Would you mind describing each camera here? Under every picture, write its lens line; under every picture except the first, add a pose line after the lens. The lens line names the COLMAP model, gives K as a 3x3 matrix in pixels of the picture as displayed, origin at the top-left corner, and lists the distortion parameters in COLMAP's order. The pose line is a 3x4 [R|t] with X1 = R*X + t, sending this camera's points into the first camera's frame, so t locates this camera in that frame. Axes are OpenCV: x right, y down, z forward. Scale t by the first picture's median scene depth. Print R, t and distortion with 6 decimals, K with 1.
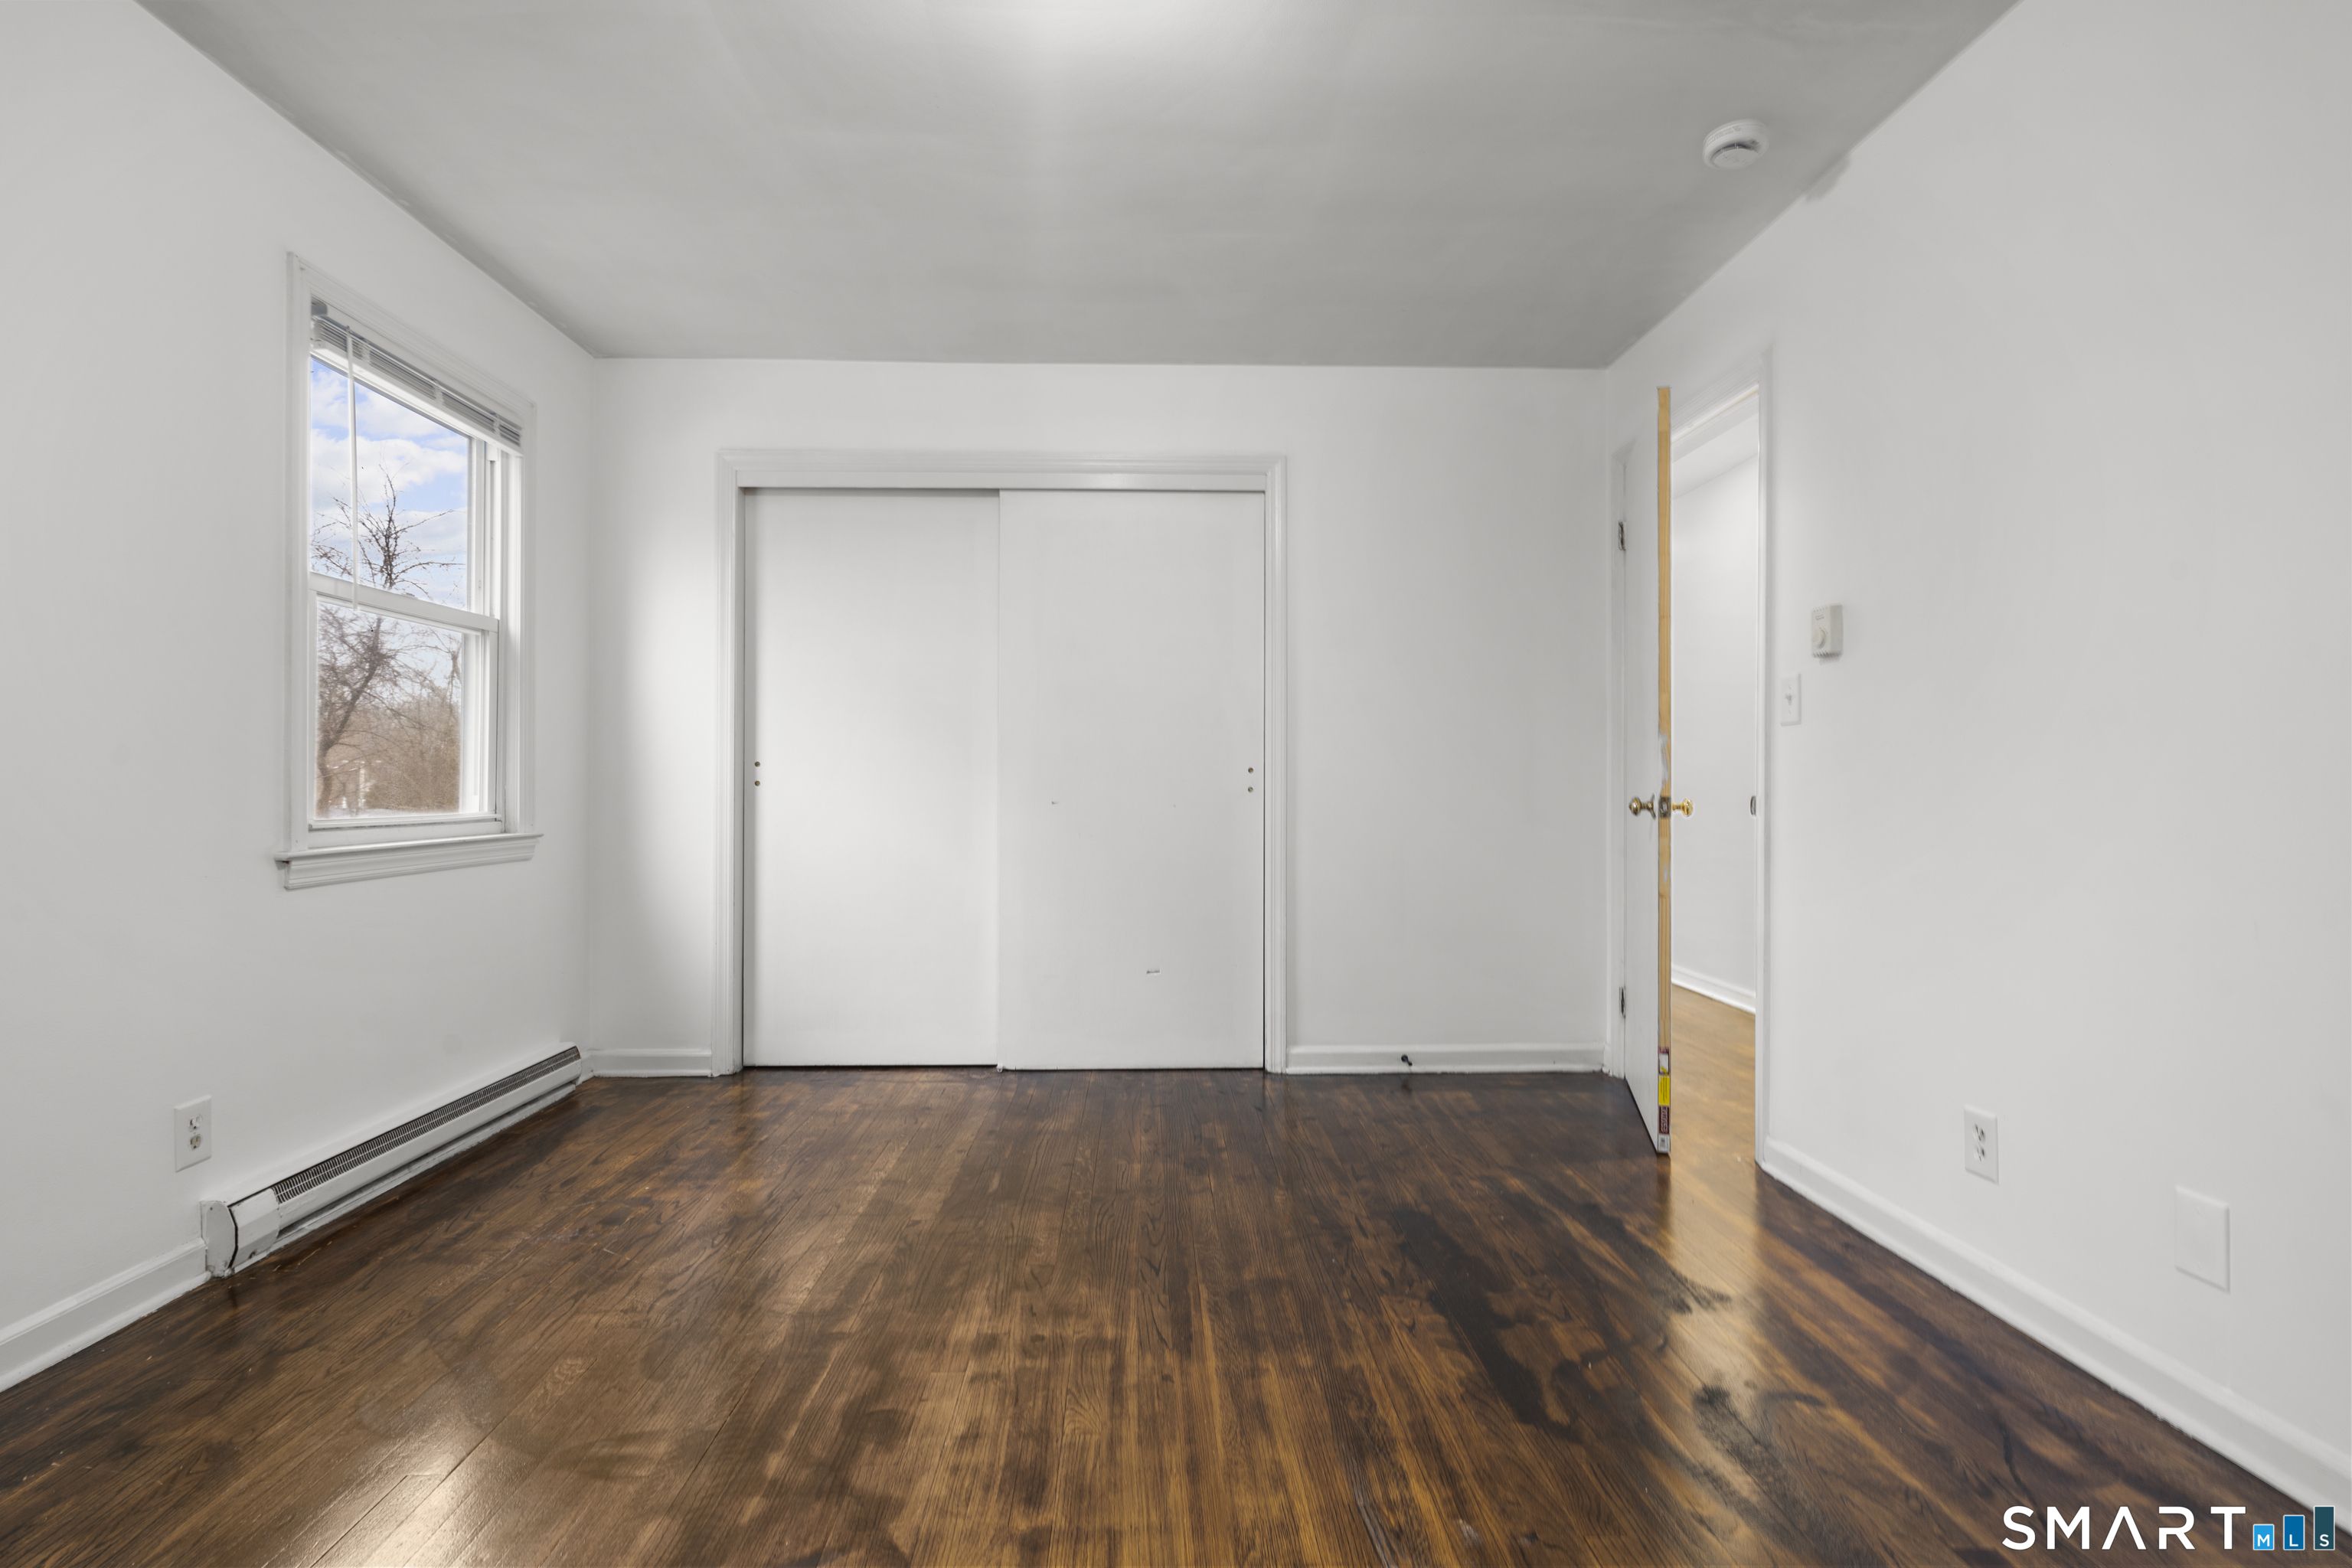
lens RADIAL K [[1082.4, 0, 1164.7], [0, 1082.4, 781.0], [0, 0, 1]] dist [-0.004427, 0.003184]
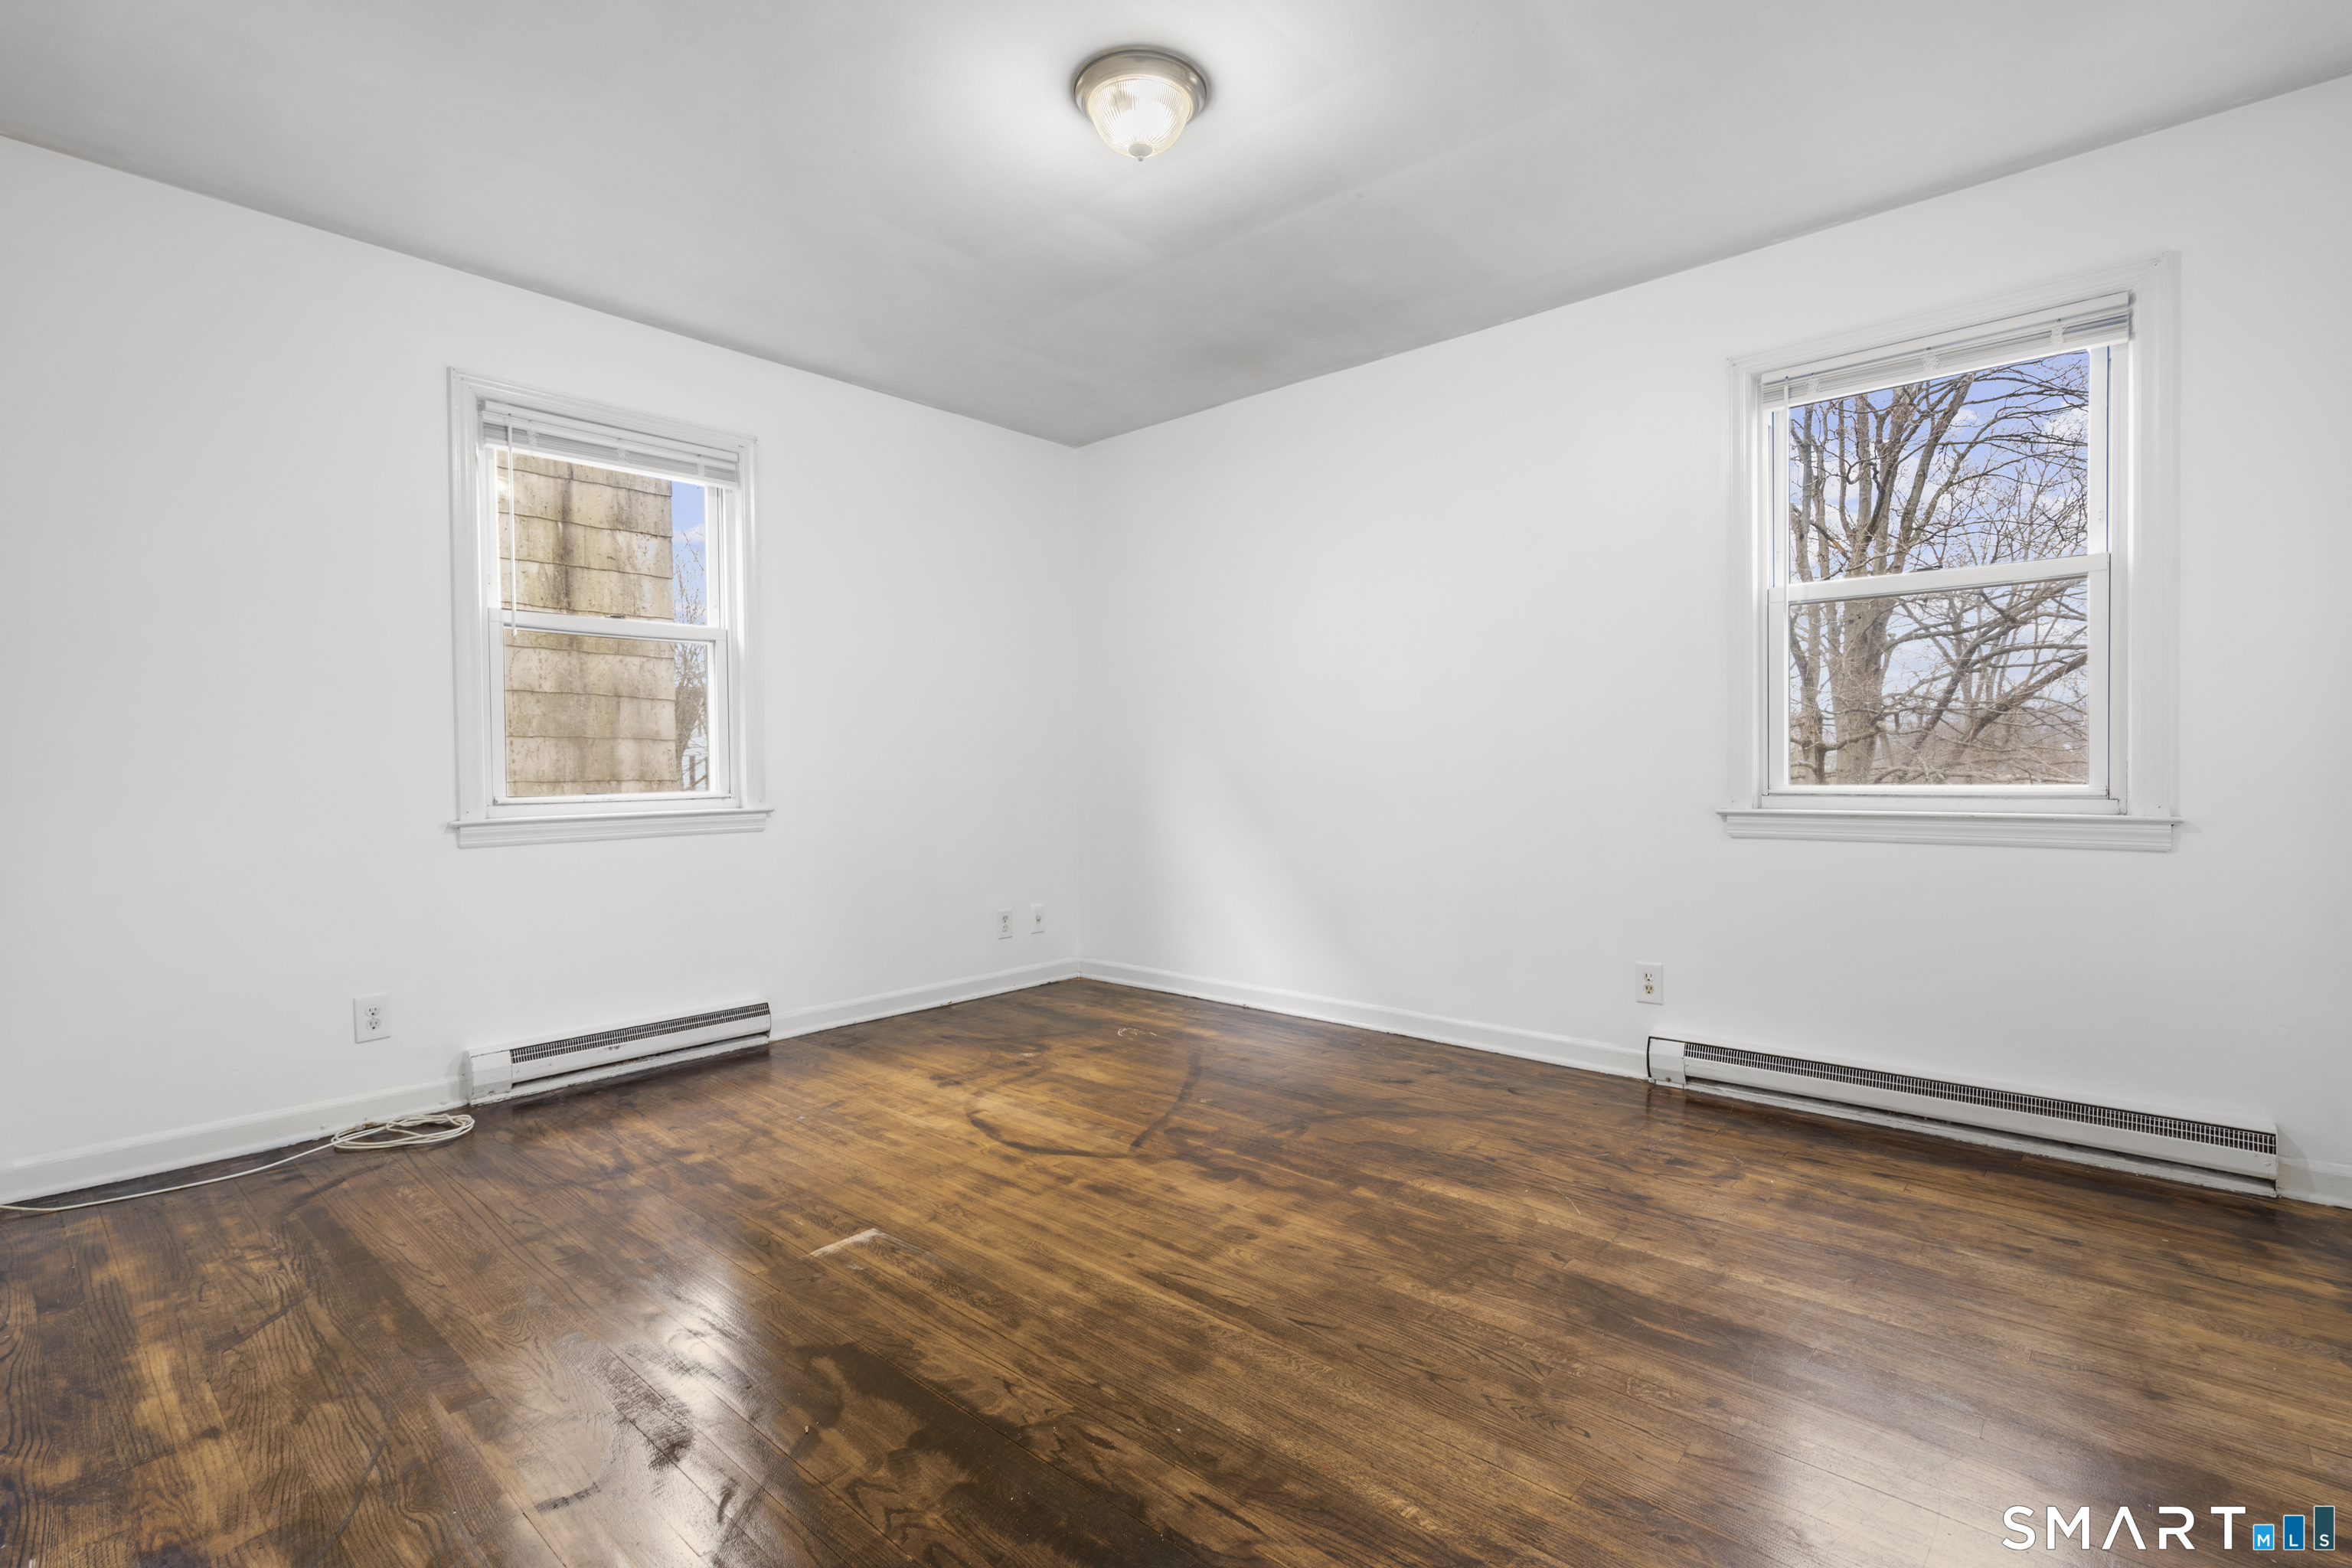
lens RADIAL K [[1082.4, 0, 1164.7], [0, 1082.4, 781.0], [0, 0, 1]] dist [-0.004427, 0.003184]
pose [[-0.686807, 0.015385, -0.726677, 0.785860], [0.010126, 0.999881, 0.011599, 0.010317], [0.726769, 0.000608, -0.686882, 1.732123]]
